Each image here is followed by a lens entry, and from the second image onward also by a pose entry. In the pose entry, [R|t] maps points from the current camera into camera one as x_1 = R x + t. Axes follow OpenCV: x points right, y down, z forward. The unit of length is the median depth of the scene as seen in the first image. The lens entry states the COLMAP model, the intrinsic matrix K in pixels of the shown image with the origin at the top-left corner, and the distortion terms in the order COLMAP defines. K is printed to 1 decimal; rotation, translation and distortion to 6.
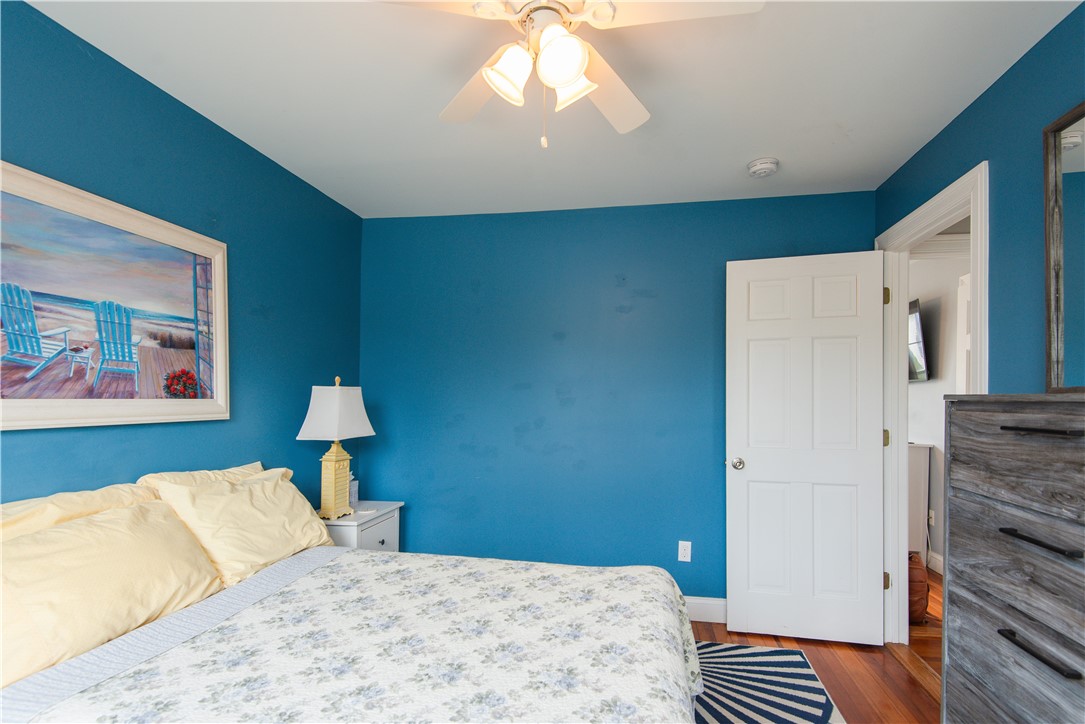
lens RADIAL K [[517.7, 0, 550.7], [0, 517.7, 405.1], [0, 0, 1]] dist [0.003880, -0.001776]
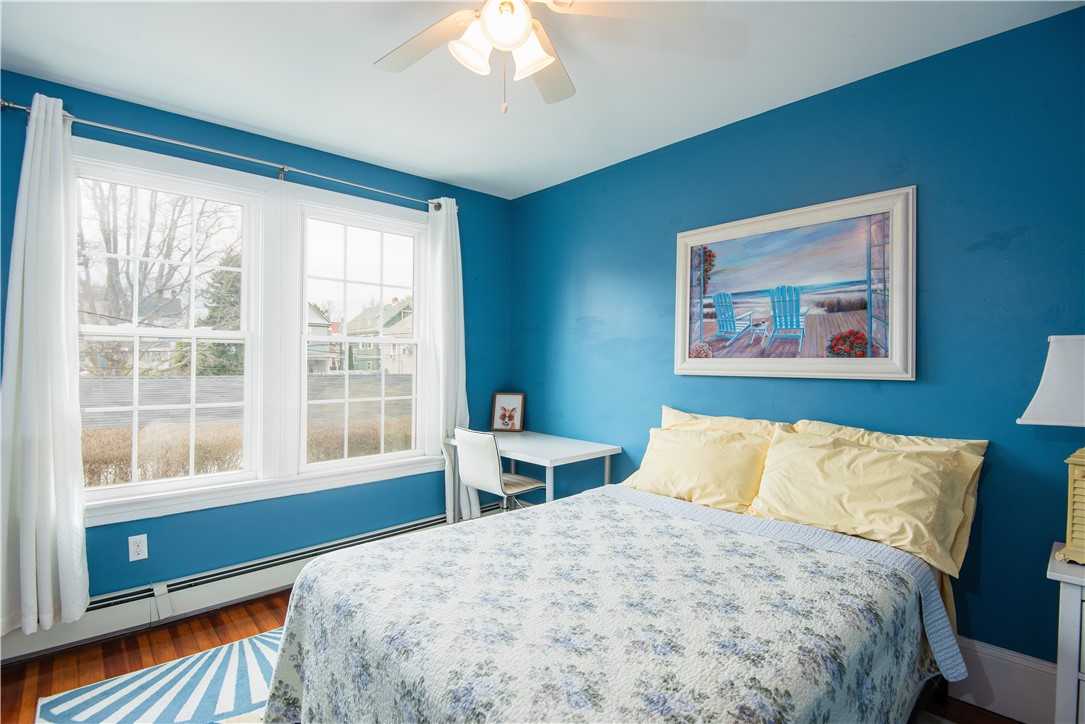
lens RADIAL K [[517.7, 0, 543.4], [0, 517.7, 358.0], [0, 0, 1]] dist [0.003880, -0.001776]
pose [[-0.588690, 0.000259, -0.808359, 0.562112], [-0.008635, 0.999941, 0.006608, -0.014043], [0.808313, 0.010870, -0.588653, 1.193250]]
